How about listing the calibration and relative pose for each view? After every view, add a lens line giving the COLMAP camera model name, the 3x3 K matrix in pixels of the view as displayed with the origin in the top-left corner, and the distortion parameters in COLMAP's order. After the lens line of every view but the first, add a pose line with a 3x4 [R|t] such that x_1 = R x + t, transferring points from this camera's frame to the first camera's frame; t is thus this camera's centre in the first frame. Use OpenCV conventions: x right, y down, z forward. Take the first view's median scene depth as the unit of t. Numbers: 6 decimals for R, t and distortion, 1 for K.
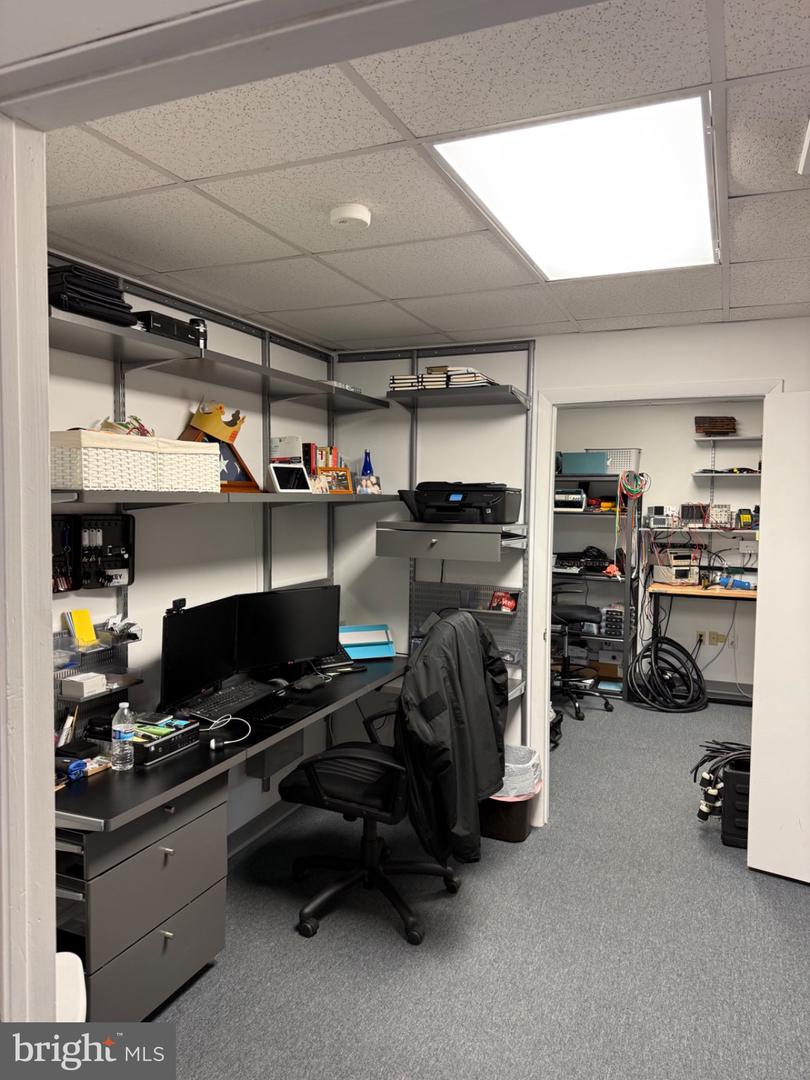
lens RADIAL K [[756.8, 0, 402.2], [0, 756.8, 541.8], [0, 0, 1]] dist [0.094524, -0.010210]
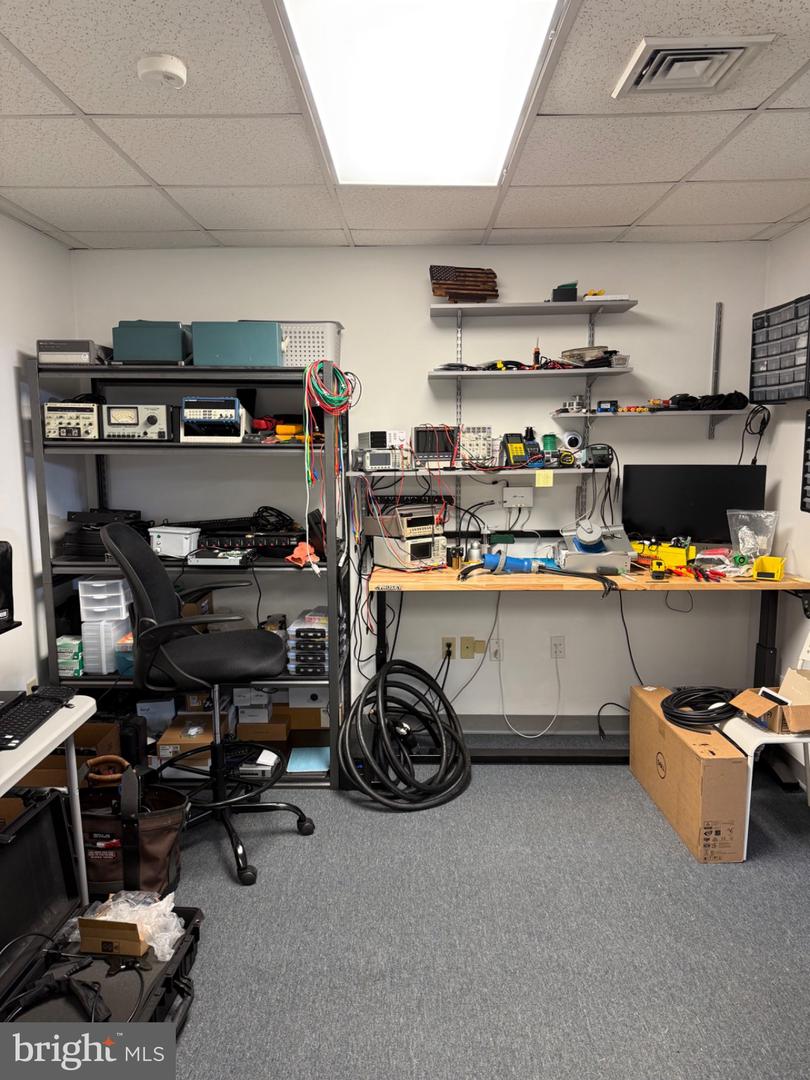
lens RADIAL K [[756.8, 0, 407.7], [0, 756.8, 542.9], [0, 0, 1]] dist [0.094524, -0.010210]
pose [[0.923126, -0.071494, 0.377793, 0.142515], [0.039196, 0.994940, 0.092508, -0.015932], [-0.382495, -0.070589, 0.921257, 0.481564]]
